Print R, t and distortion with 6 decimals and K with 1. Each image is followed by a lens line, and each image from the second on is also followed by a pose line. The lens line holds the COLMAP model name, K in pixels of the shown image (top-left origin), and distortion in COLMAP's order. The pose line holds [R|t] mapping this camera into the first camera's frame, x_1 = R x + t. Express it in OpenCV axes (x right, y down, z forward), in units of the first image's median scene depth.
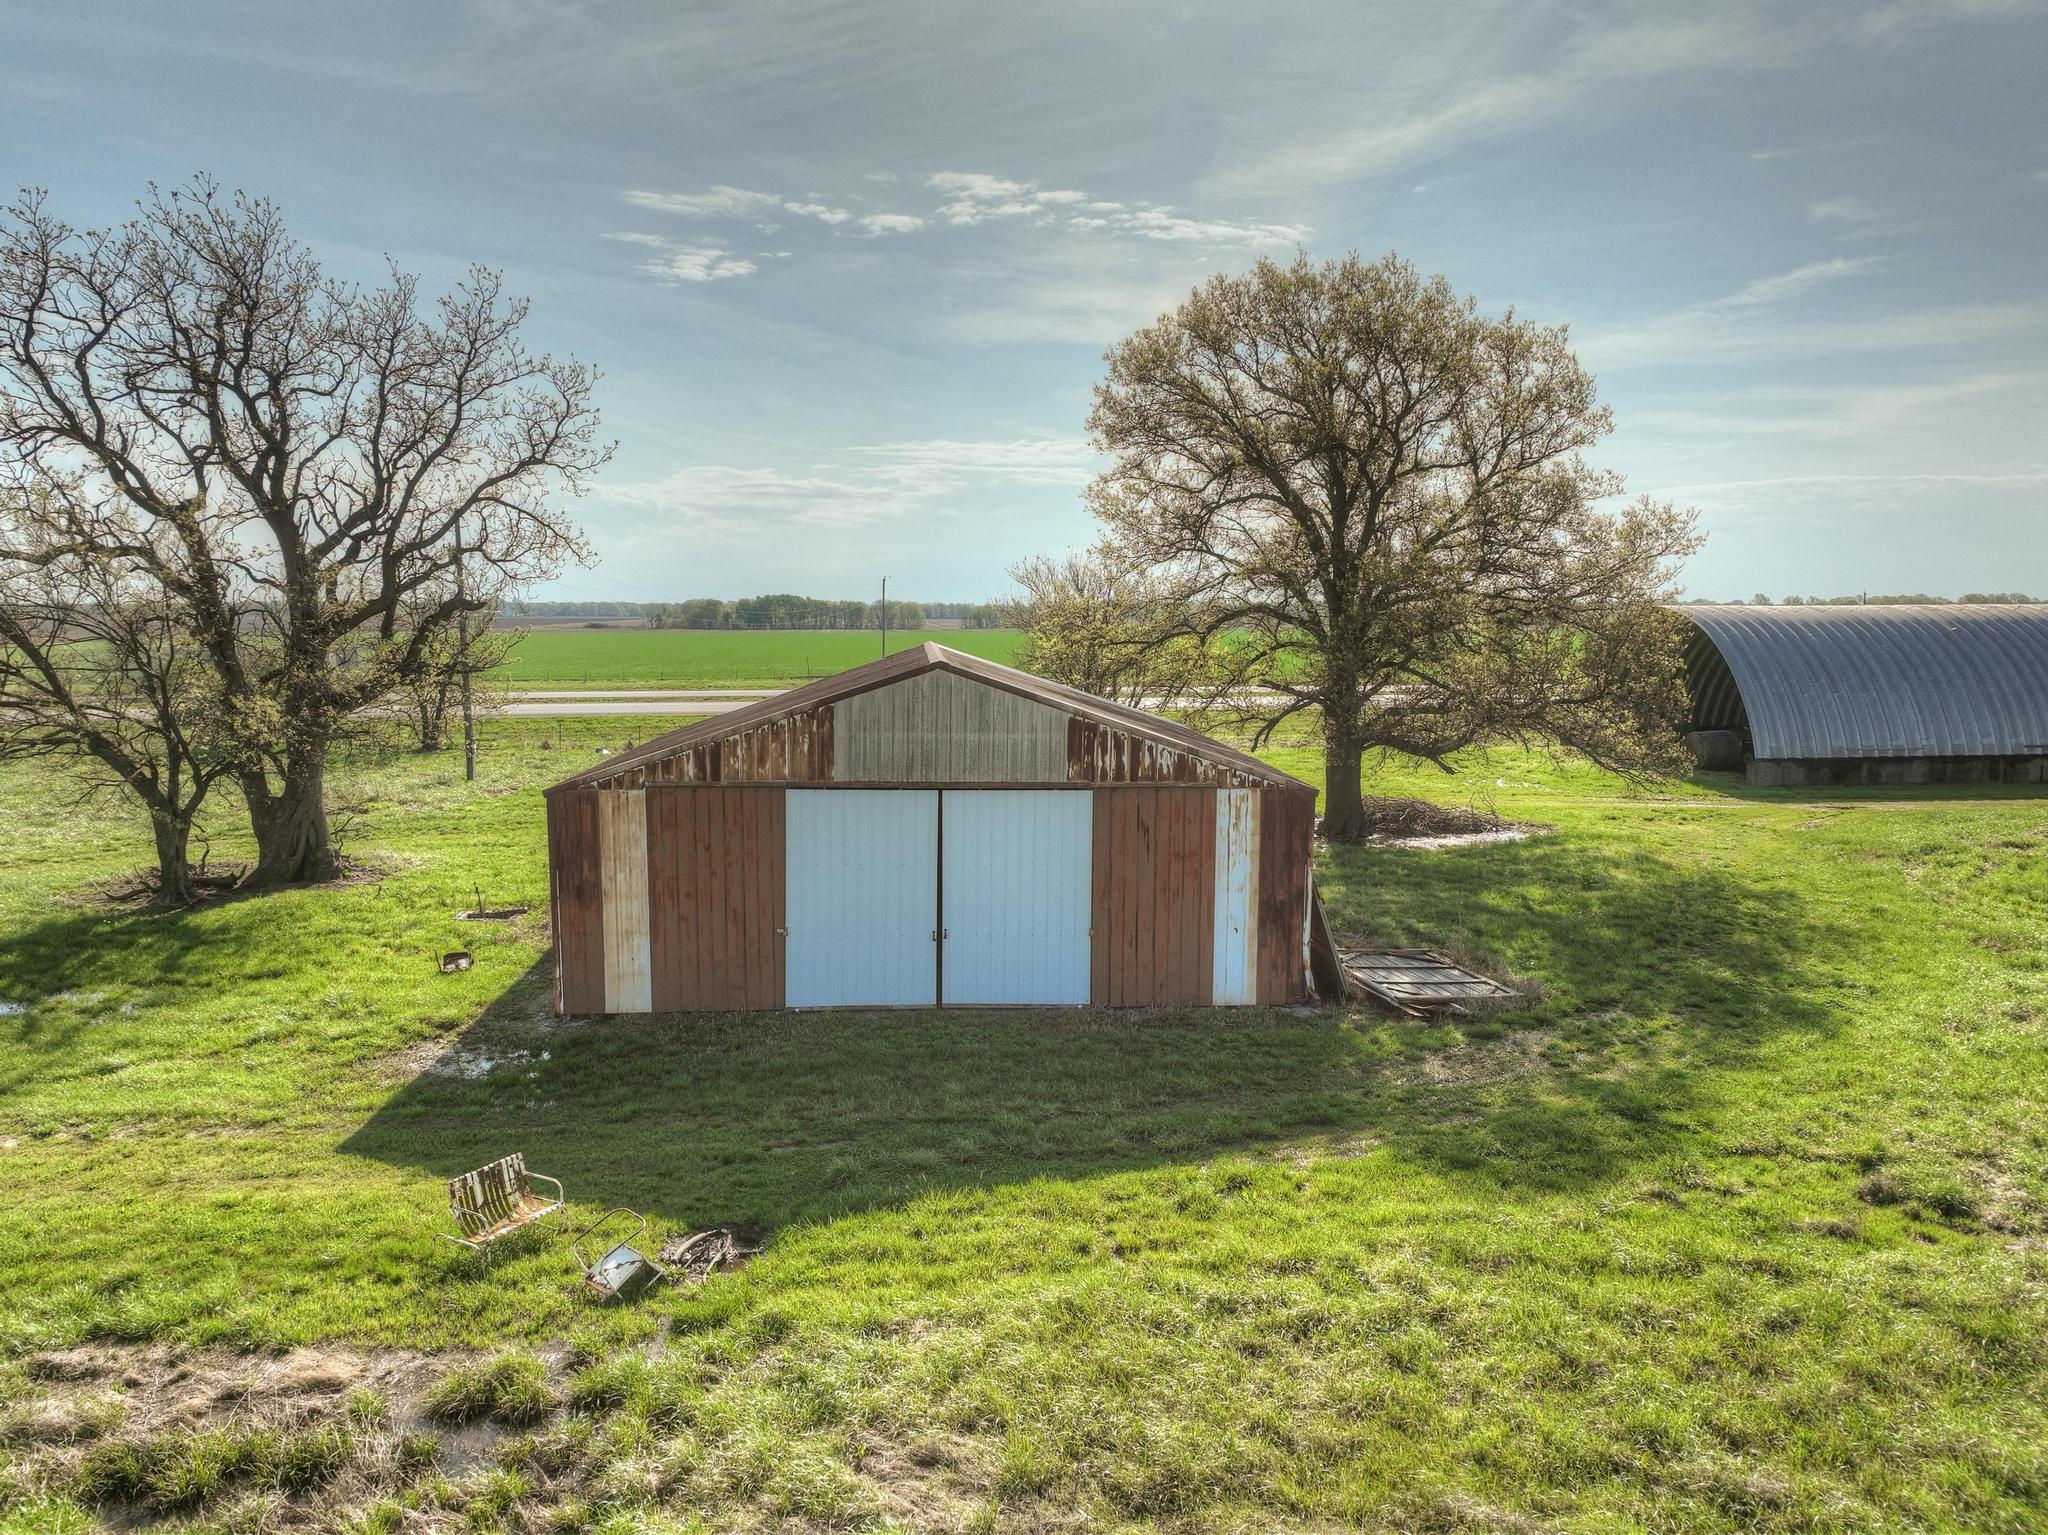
lens RADIAL K [[1441.1, 0, 1047.1], [0, 1441.1, 770.0], [0, 0, 1]] dist [0.000581, 0.014076]
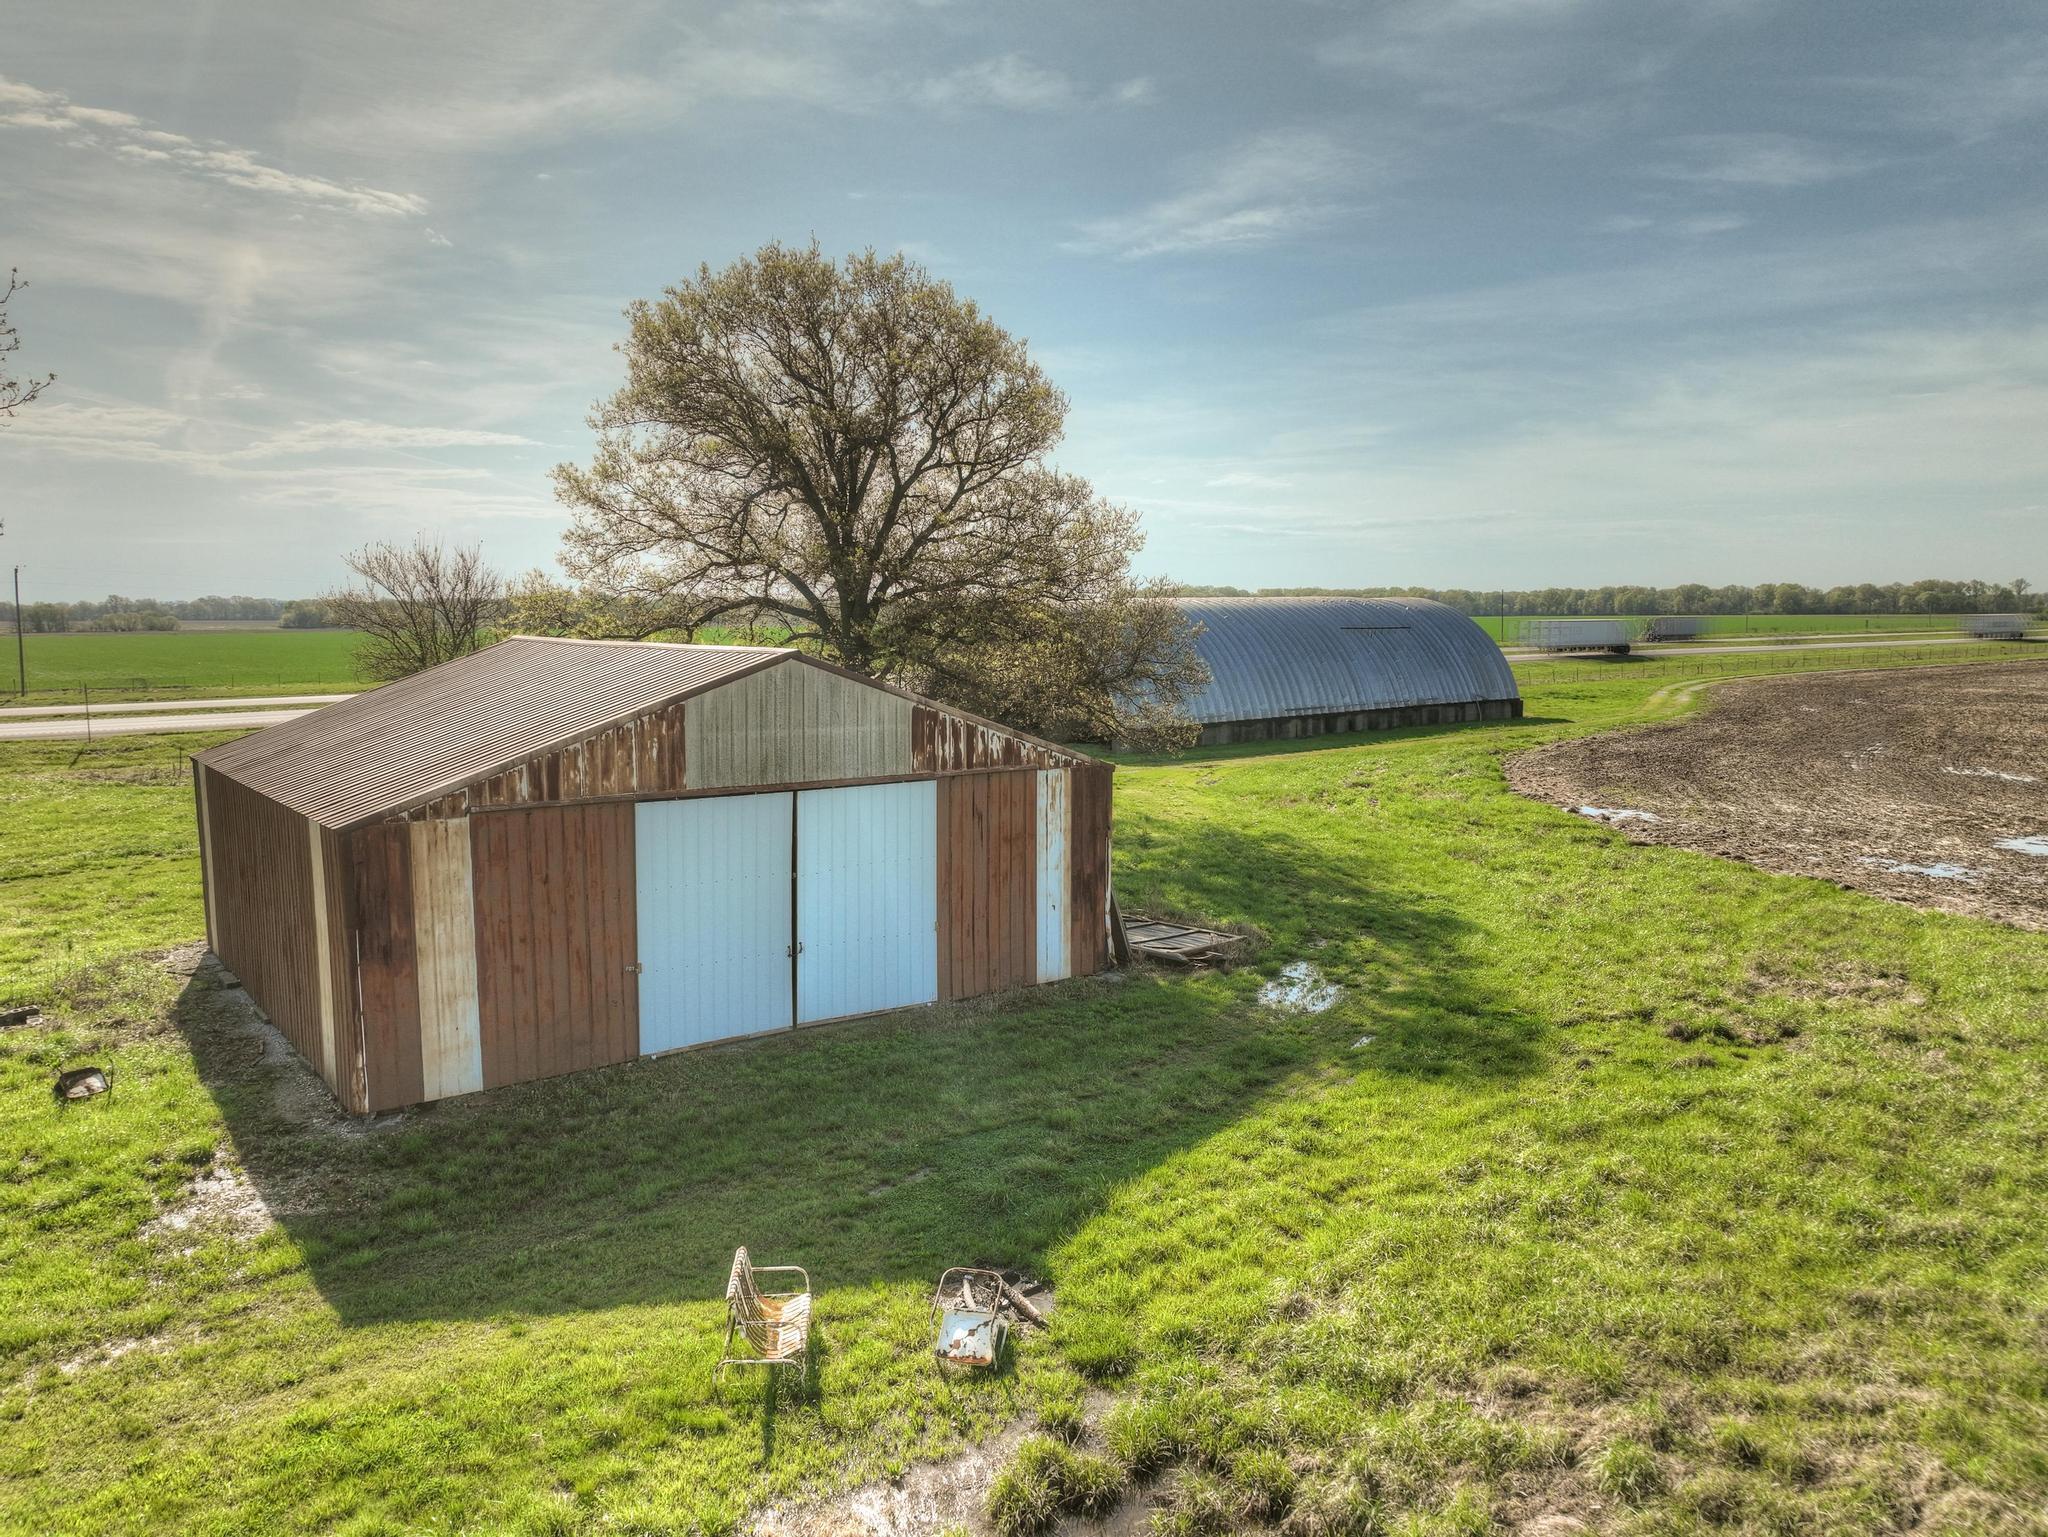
lens RADIAL K [[1441.1, 0, 1047.1], [0, 1441.1, 771.0], [0, 0, 1]] dist [0.000581, 0.014076]
pose [[0.841508, -0.065953, 0.536204, -0.432922], [0.064920, 0.997673, 0.020829, -0.007698], [-0.536330, 0.017283, 0.843831, 0.140562]]
